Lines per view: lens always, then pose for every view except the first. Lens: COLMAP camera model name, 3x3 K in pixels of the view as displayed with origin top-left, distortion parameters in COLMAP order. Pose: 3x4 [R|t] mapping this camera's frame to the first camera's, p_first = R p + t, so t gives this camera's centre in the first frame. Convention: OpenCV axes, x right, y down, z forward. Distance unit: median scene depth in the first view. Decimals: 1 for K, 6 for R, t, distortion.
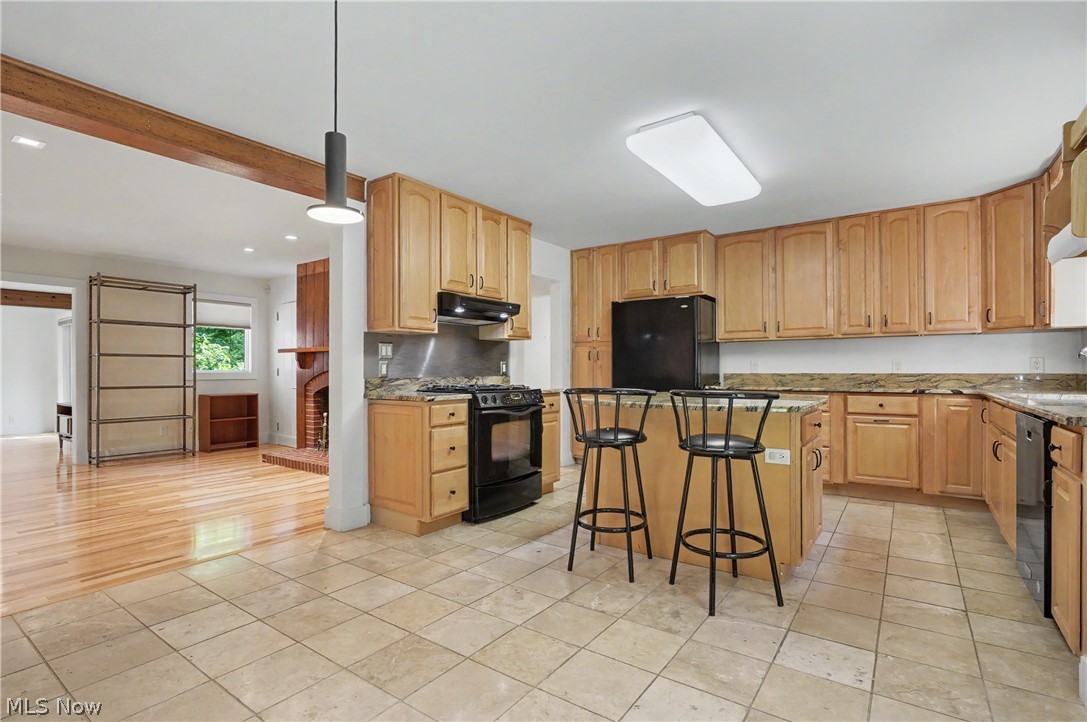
lens RADIAL K [[516.8, 0, 543.3], [0, 516.8, 368.2], [0, 0, 1]] dist [-0.002842, -0.000463]
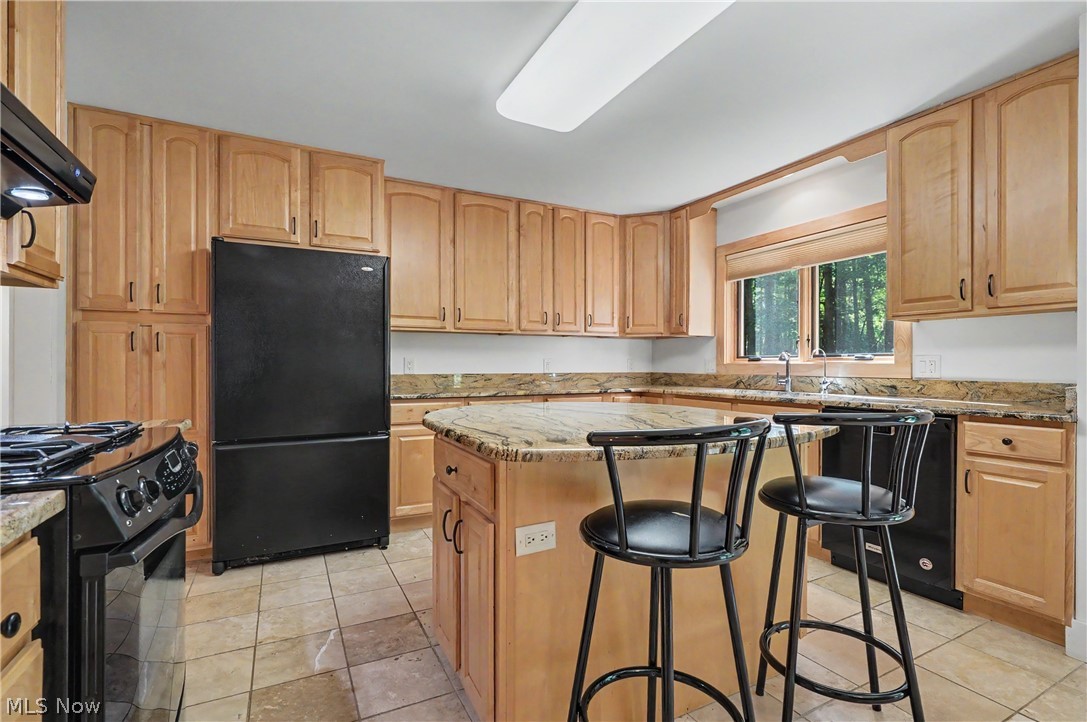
lens RADIAL K [[516.8, 0, 547.7], [0, 516.8, 362.1], [0, 0, 1]] dist [-0.002842, -0.000463]
pose [[0.454565, 0.006878, 0.890687, -0.196687], [-0.007610, 0.999964, -0.003838, -0.006888], [-0.890681, -0.005034, 0.454601, 0.544857]]
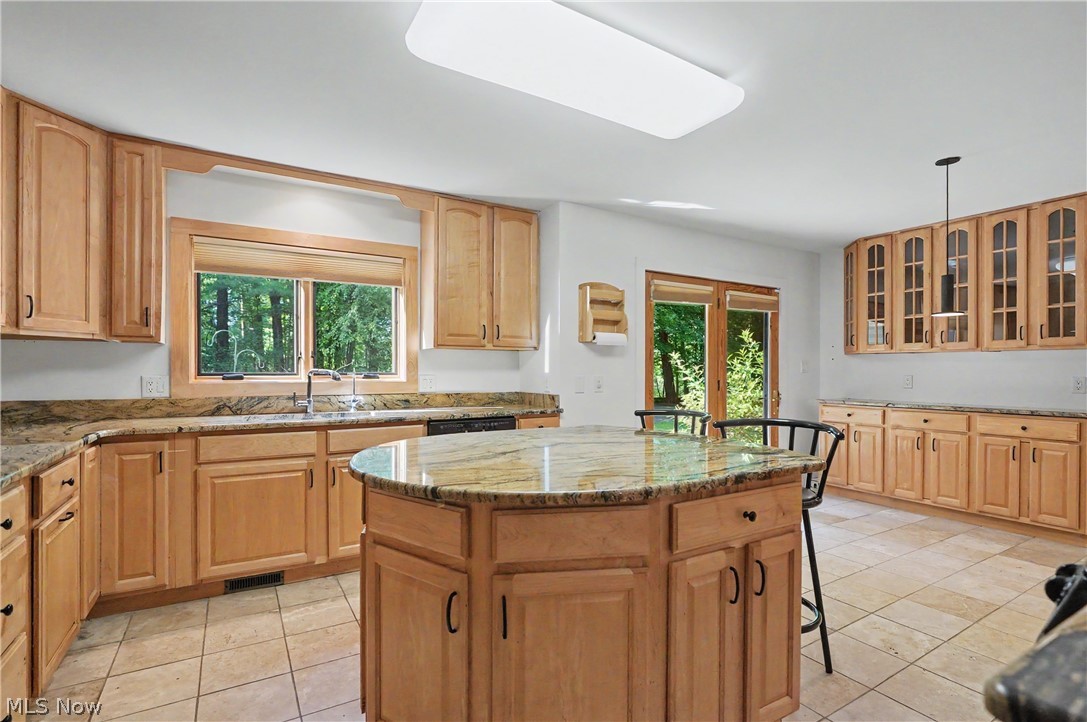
lens RADIAL K [[516.8, 0, 547.5], [0, 516.8, 375.8], [0, 0, 1]] dist [-0.002842, -0.000463]
pose [[-0.918961, 0.001431, 0.394345, 0.079060], [0.000281, 0.999996, -0.002973, -0.017556], [-0.394347, -0.002622, -0.918958, 1.118995]]
